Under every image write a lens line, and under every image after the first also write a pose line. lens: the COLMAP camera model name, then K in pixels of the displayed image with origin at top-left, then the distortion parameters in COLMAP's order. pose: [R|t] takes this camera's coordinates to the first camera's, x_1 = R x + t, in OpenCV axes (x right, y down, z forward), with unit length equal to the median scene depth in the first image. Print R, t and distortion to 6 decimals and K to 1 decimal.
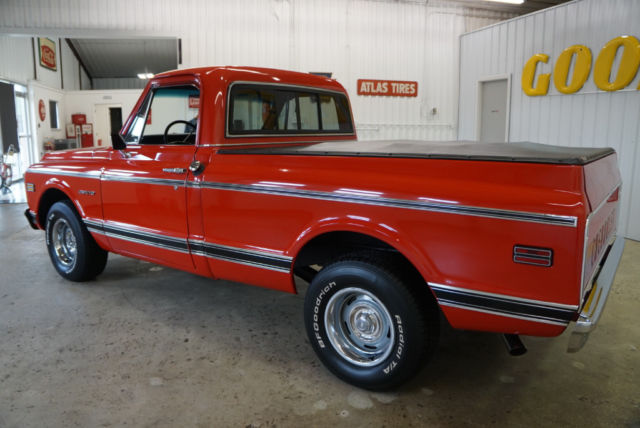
lens RADIAL K [[502.4, 0, 320.4], [0, 502.4, 213.2], [0, 0, 1]] dist [-0.182100, 0.136492]
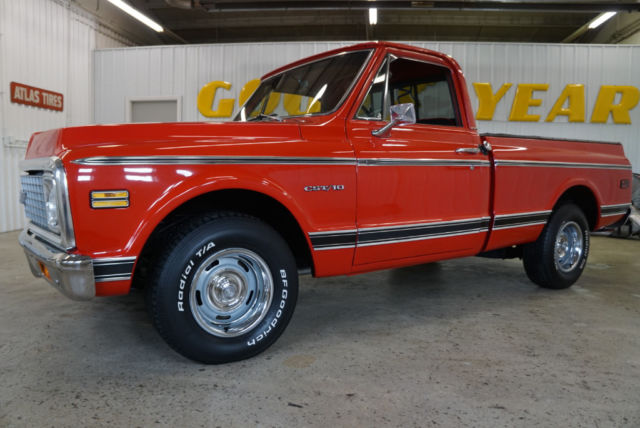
lens RADIAL K [[502.4, 0, 318.4], [0, 502.4, 212.9], [0, 0, 1]] dist [-0.182100, 0.136492]
pose [[0.359751, -0.077642, 0.929812, -1.007647], [0.154542, 0.987726, 0.022685, -0.024709], [-0.920161, 0.135535, 0.367334, 0.702658]]
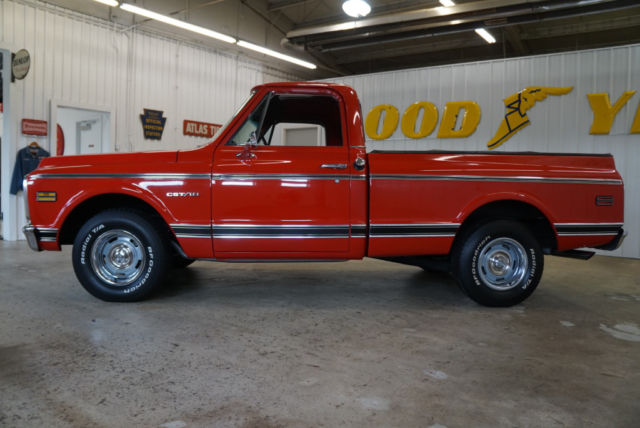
lens RADIAL K [[502.4, 0, 319.8], [0, 502.4, 213.6], [0, 0, 1]] dist [-0.182100, 0.136492]
pose [[0.775738, -0.020255, 0.630729, -0.803817], [0.094137, 0.992016, -0.083923, 0.089580], [-0.623994, 0.124477, 0.771452, 0.097339]]
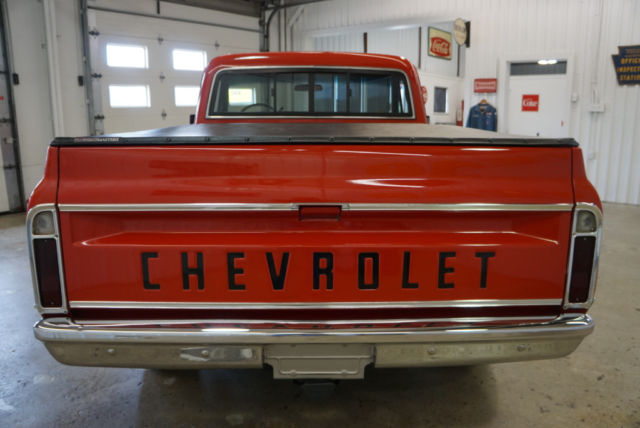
lens RADIAL K [[502.4, 0, 324.2], [0, 502.4, 214.5], [0, 0, 1]] dist [-0.182100, 0.136492]
pose [[0.613798, 0.155763, -0.773944, 0.678194], [-0.135799, 0.986562, 0.090855, -0.055437], [0.777696, 0.049334, 0.626702, 0.381331]]
